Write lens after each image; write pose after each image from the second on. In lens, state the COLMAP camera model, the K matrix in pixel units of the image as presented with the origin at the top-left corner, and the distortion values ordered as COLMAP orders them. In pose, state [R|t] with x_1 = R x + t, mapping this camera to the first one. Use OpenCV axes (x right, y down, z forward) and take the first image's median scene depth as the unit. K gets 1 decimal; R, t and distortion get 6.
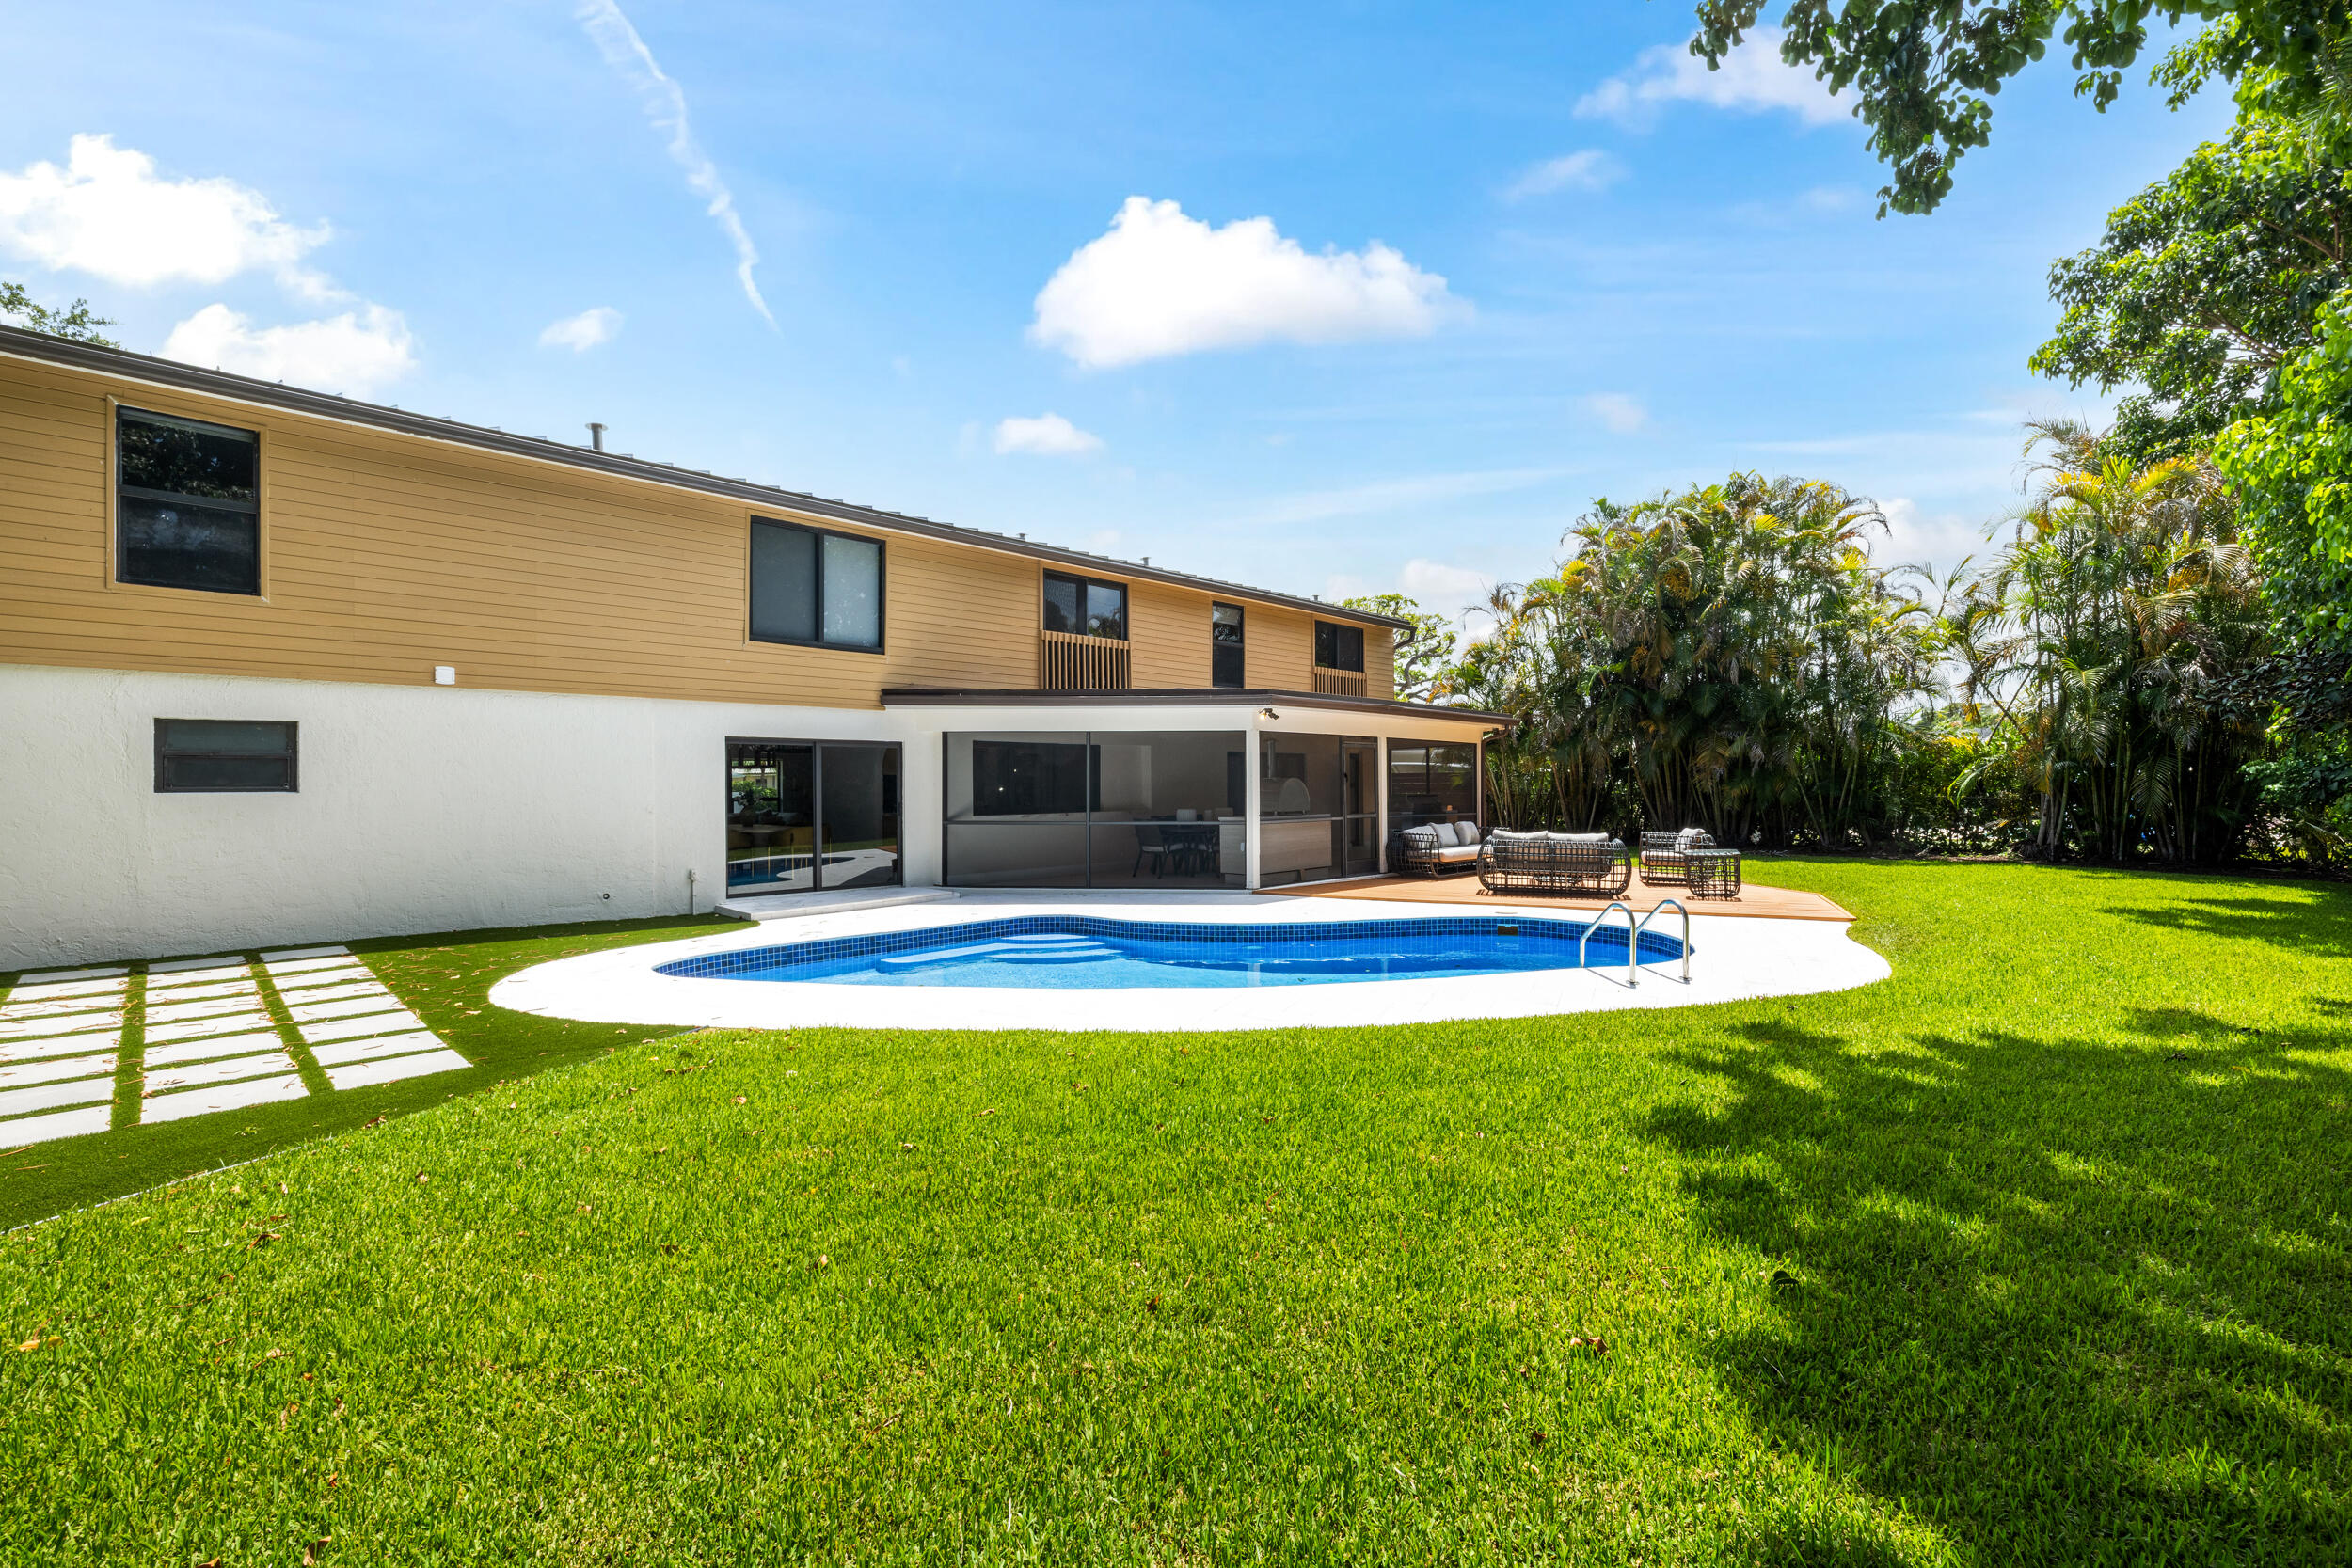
lens RADIAL K [[1030.6, 0, 1170.7], [0, 1030.6, 778.9], [0, 0, 1]] dist [0.002684, -0.000106]
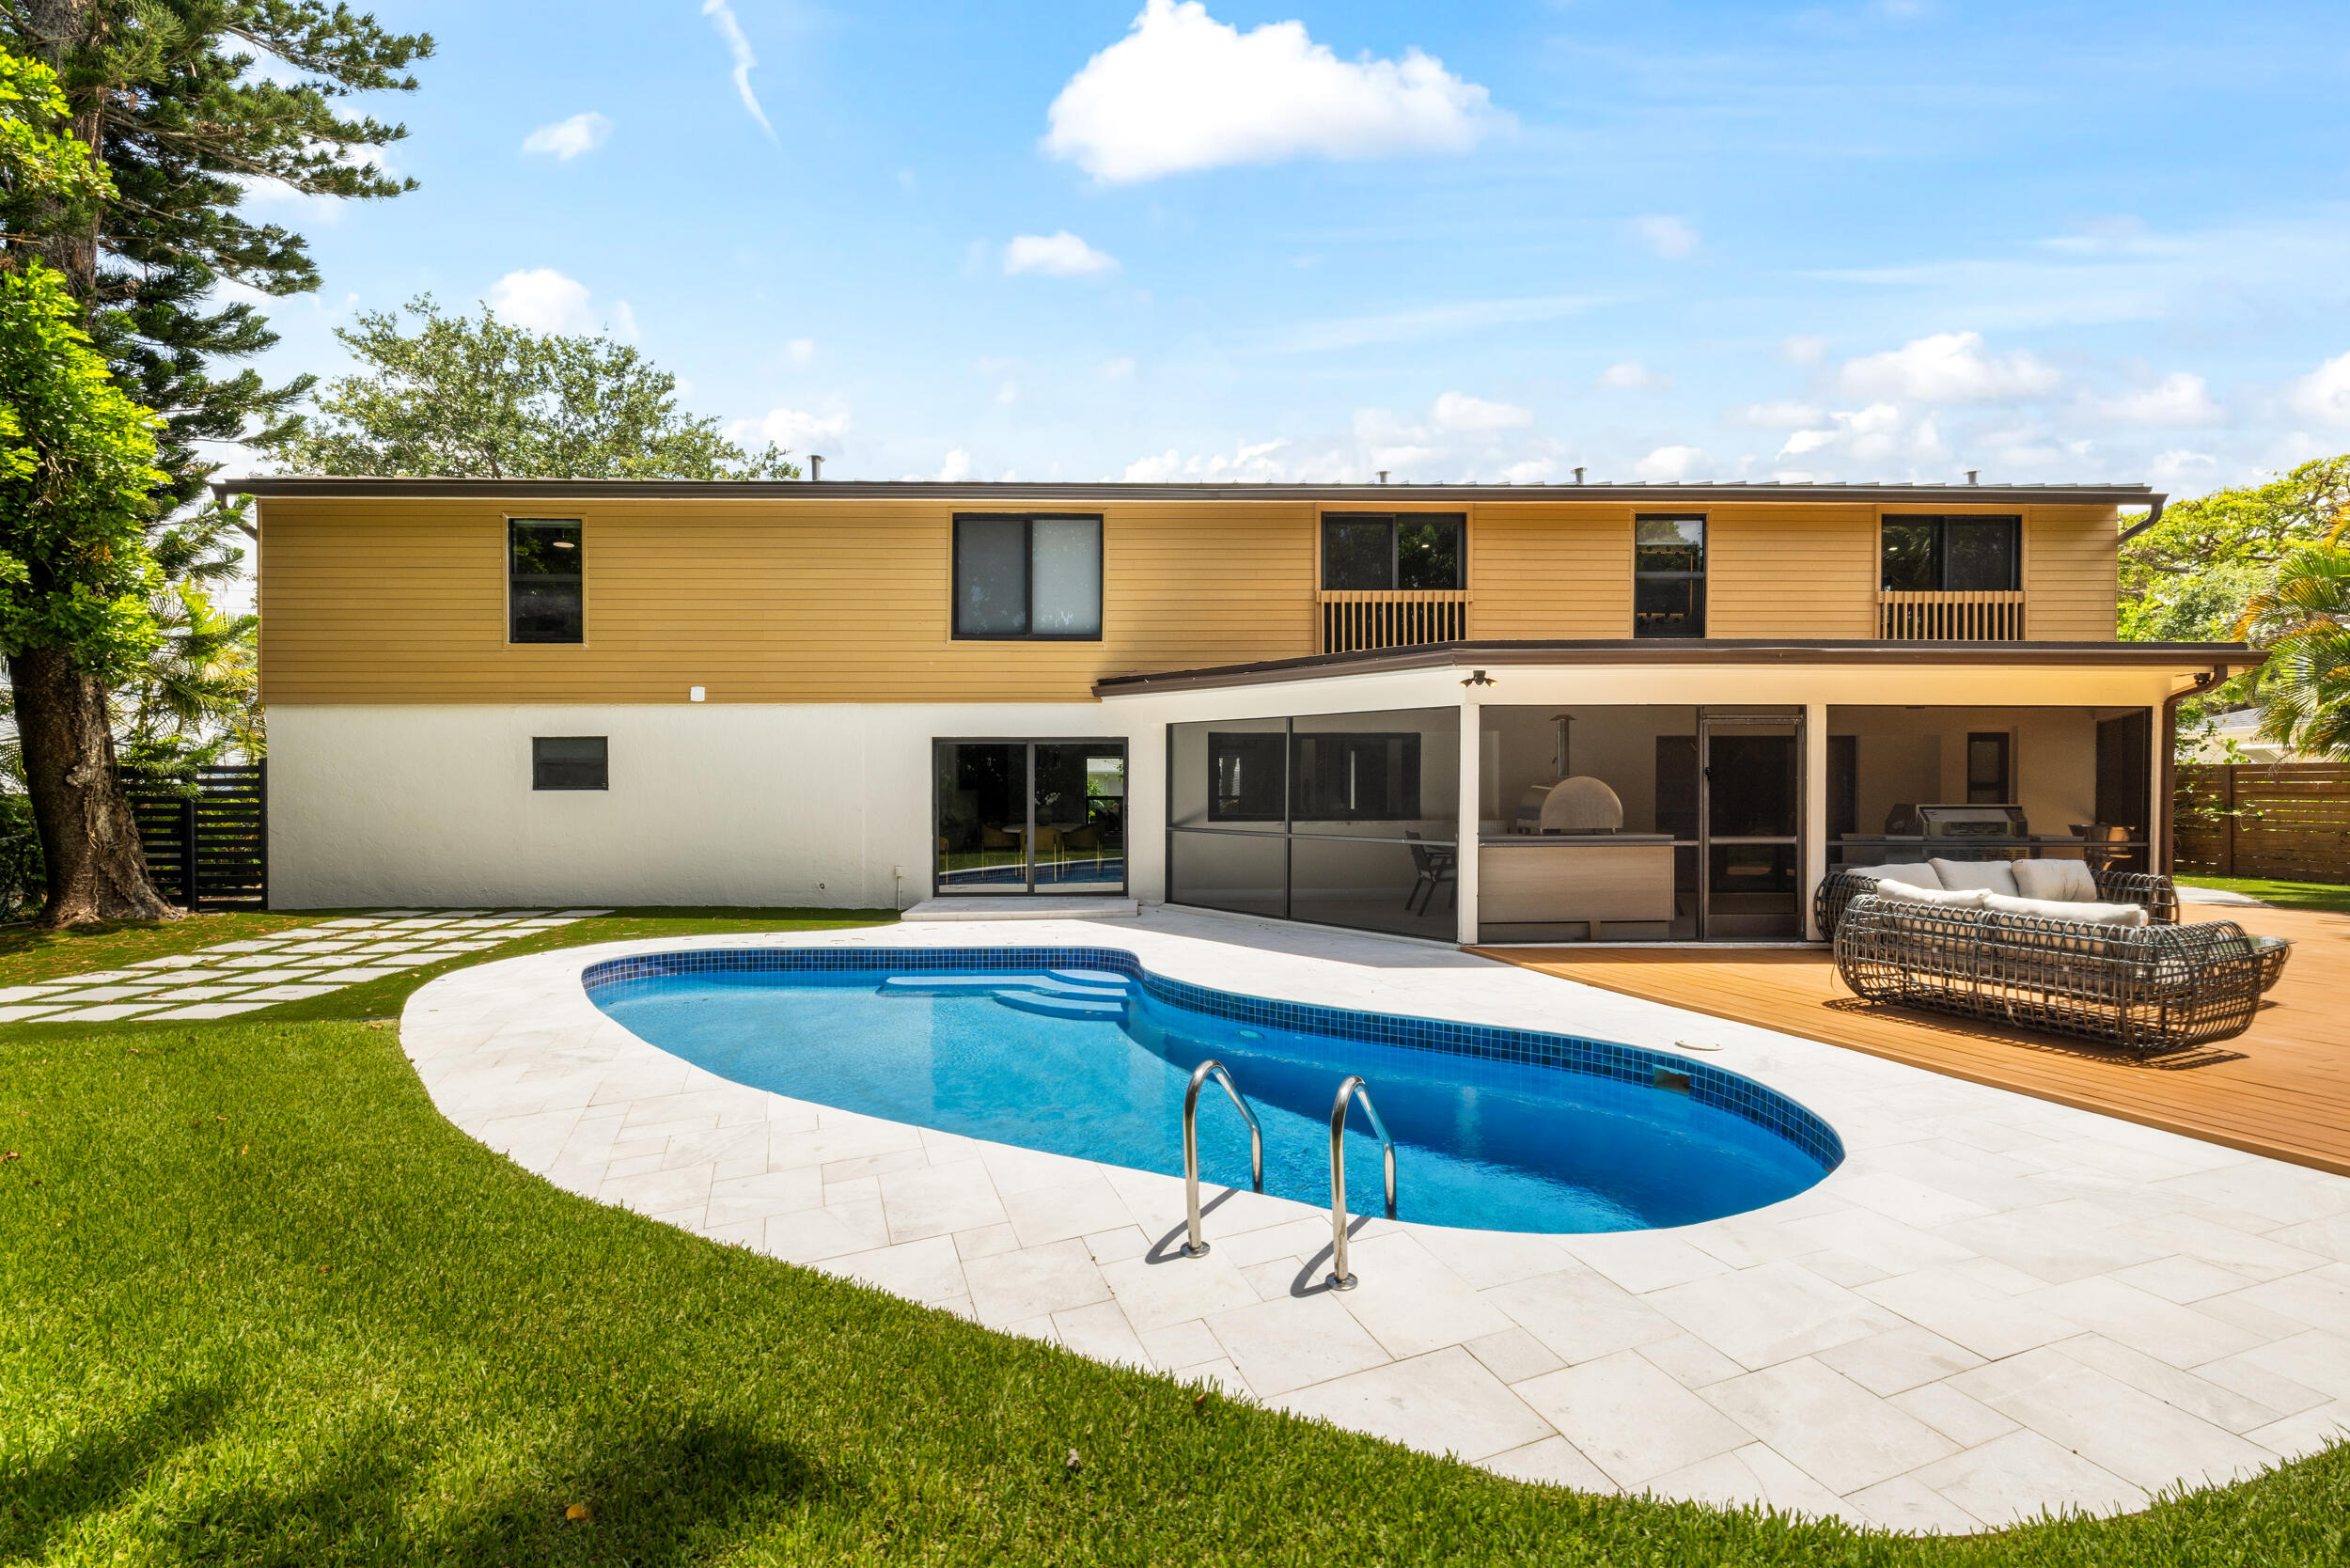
lens RADIAL K [[1029.9, 0, 1175.0], [0, 1029.9, 793.8], [0, 0, 1]] dist [0.002684, -0.000106]
pose [[0.711548, 0.009323, -0.702576, 0.405271], [0.003840, 0.999845, 0.017156, -0.001722], [0.702627, -0.014905, 0.711402, 0.399893]]
